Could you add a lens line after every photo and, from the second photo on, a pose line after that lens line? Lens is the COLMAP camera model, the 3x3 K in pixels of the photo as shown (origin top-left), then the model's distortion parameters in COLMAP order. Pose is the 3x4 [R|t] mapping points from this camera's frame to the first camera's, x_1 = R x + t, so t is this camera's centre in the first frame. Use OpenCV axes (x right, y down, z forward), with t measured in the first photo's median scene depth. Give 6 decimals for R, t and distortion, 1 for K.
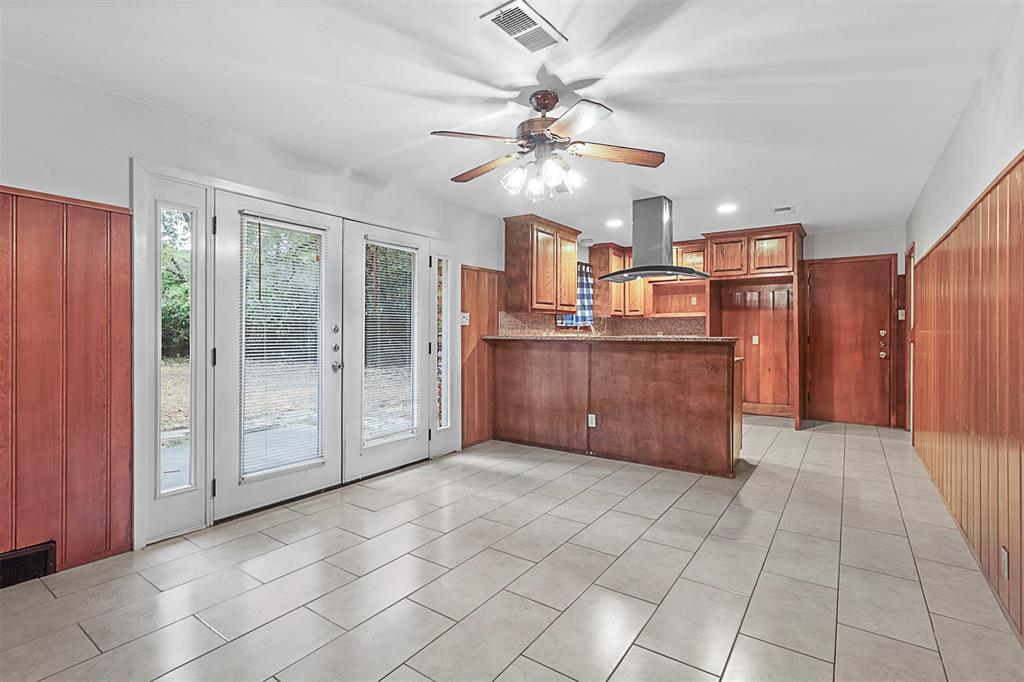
lens RADIAL K [[473.1, 0, 511.8], [0, 473.1, 332.0], [0, 0, 1]] dist [0.002663, -0.001196]
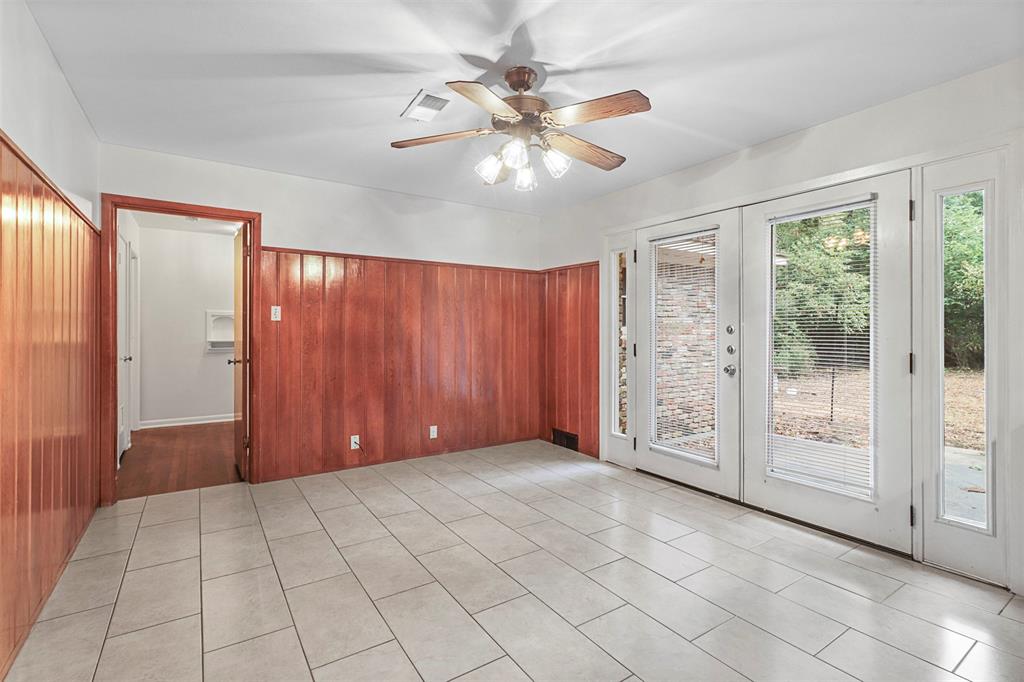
lens RADIAL K [[473.1, 0, 505.2], [0, 473.1, 328.4], [0, 0, 1]] dist [0.002663, -0.001196]
pose [[-0.361407, -0.005468, -0.932392, 0.670668], [-0.005855, 0.999976, -0.003595, -0.003467], [0.932390, 0.004160, -0.361430, 0.944012]]
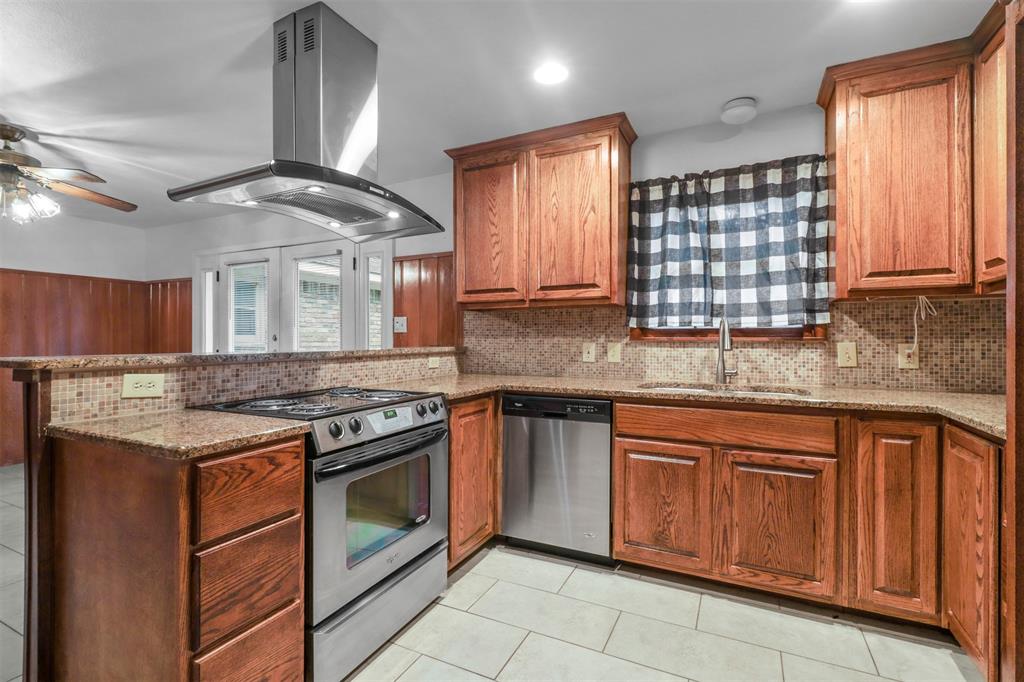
lens RADIAL K [[473.1, 0, 509.2], [0, 473.1, 338.9], [0, 0, 1]] dist [0.002663, -0.001196]
pose [[0.161007, -0.000553, -0.986953, 0.978171], [-0.003247, 0.999994, -0.001090, -0.004617], [0.986948, 0.003380, 0.161004, 1.437450]]
